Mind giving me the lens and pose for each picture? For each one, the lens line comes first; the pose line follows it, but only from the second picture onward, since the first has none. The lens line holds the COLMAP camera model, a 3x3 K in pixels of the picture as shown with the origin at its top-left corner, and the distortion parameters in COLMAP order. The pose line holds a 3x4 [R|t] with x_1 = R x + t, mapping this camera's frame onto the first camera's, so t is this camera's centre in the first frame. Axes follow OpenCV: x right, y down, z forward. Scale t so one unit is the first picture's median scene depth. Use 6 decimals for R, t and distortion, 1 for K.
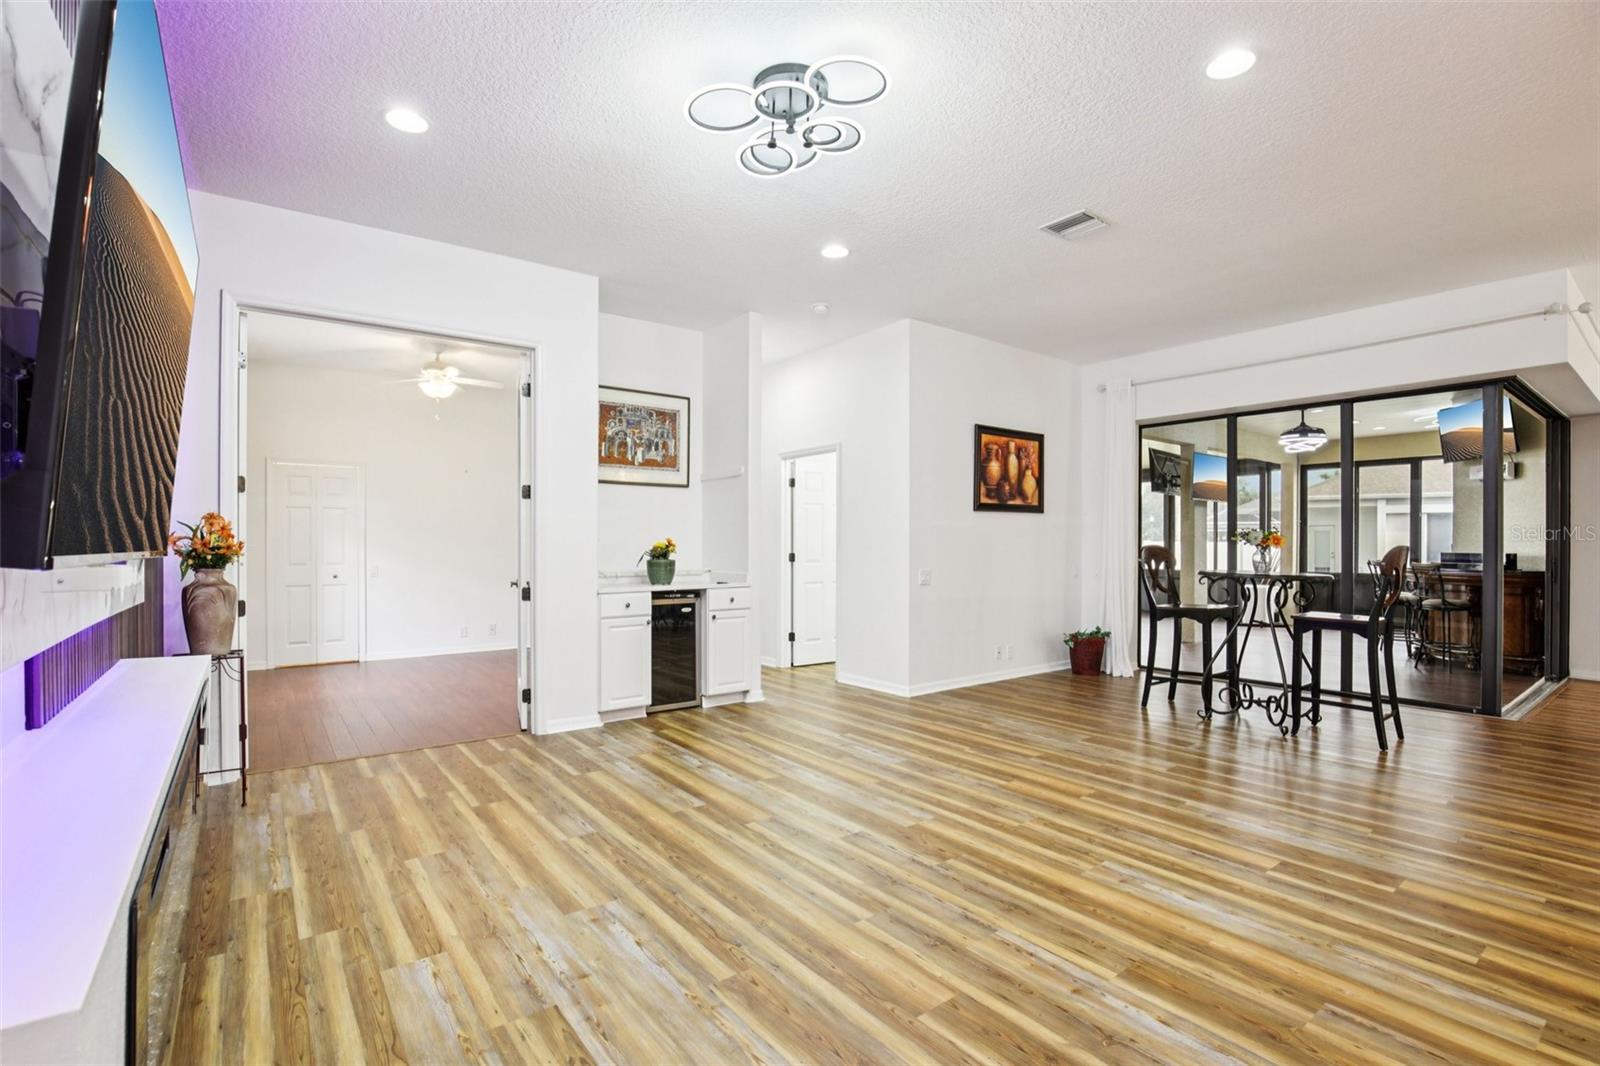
lens RADIAL K [[730.2, 0, 795.3], [0, 730.2, 550.1], [0, 0, 1]] dist [-0.039669, 0.008976]
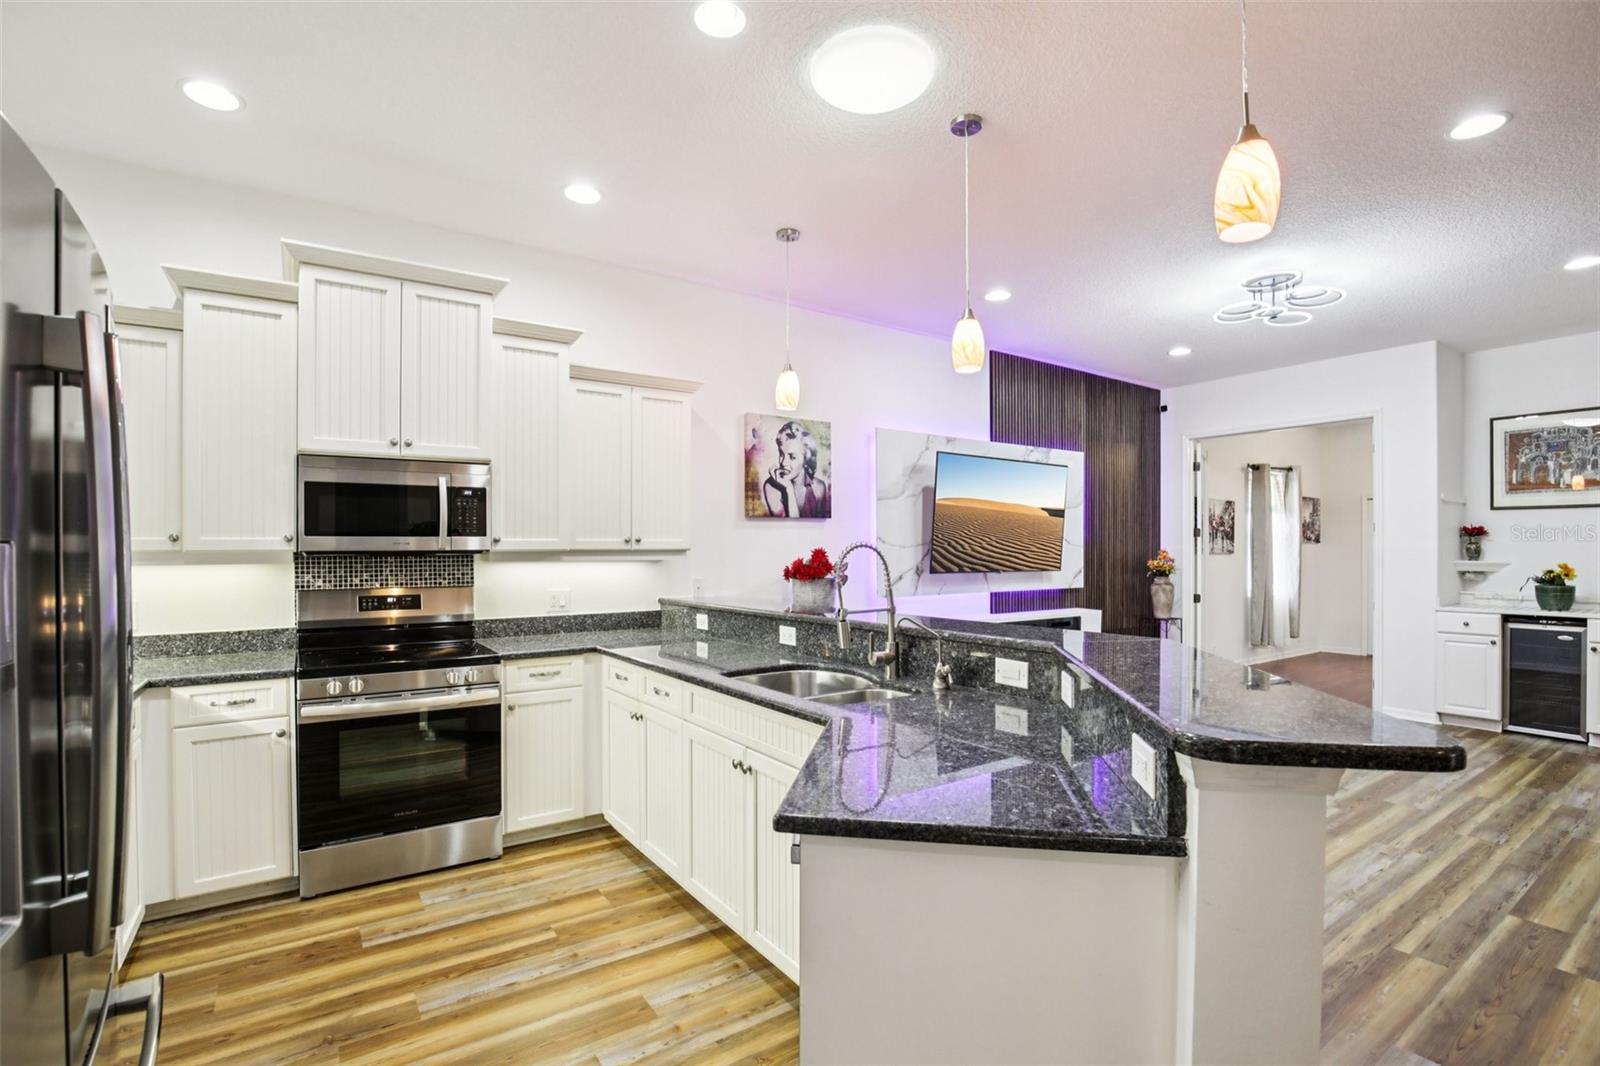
lens RADIAL K [[730.2, 0, 795.3], [0, 730.2, 550.1], [0, 0, 1]] dist [-0.039669, 0.008976]
pose [[-0.050433, -0.002438, -0.998724, 1.516826], [-0.008027, 0.999966, -0.002036, -0.044735], [0.998695, 0.007914, -0.050451, 0.041809]]
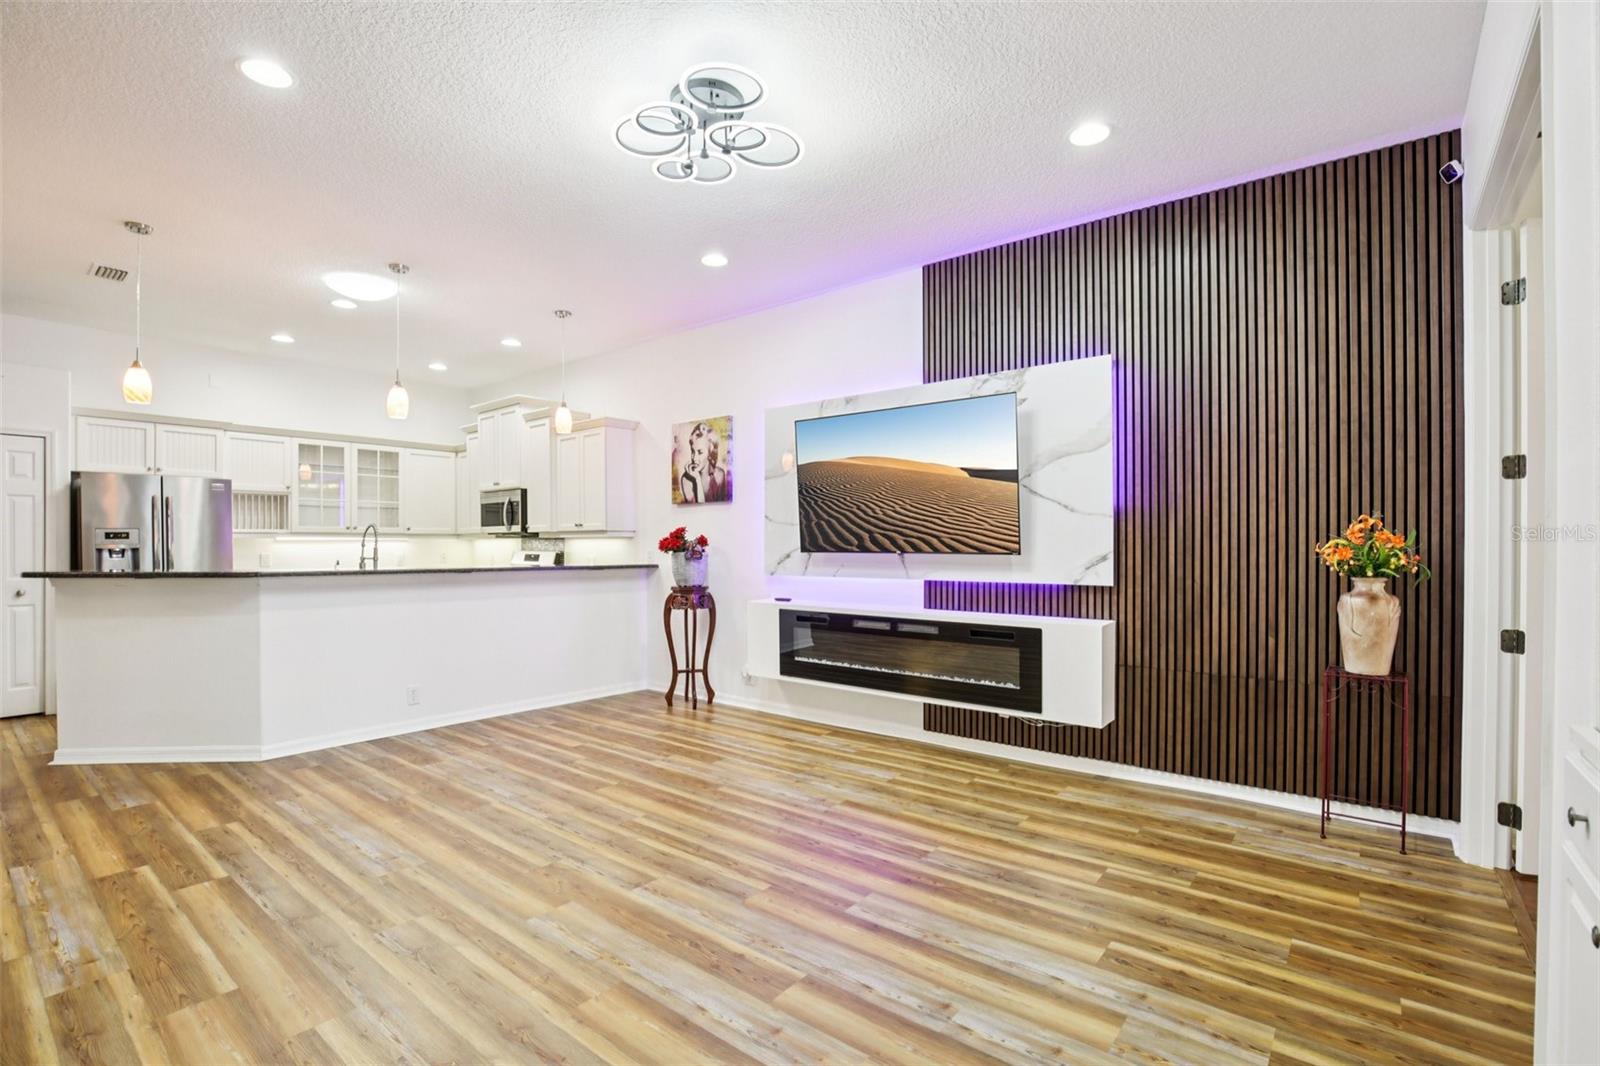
lens RADIAL K [[730.2, 0, 795.3], [0, 730.2, 550.1], [0, 0, 1]] dist [-0.039669, 0.008976]
pose [[-0.970166, -0.001773, -0.242436, 0.114234], [-0.005071, 0.999903, 0.012978, -0.019623], [0.242390, 0.013820, -0.970081, 1.927658]]
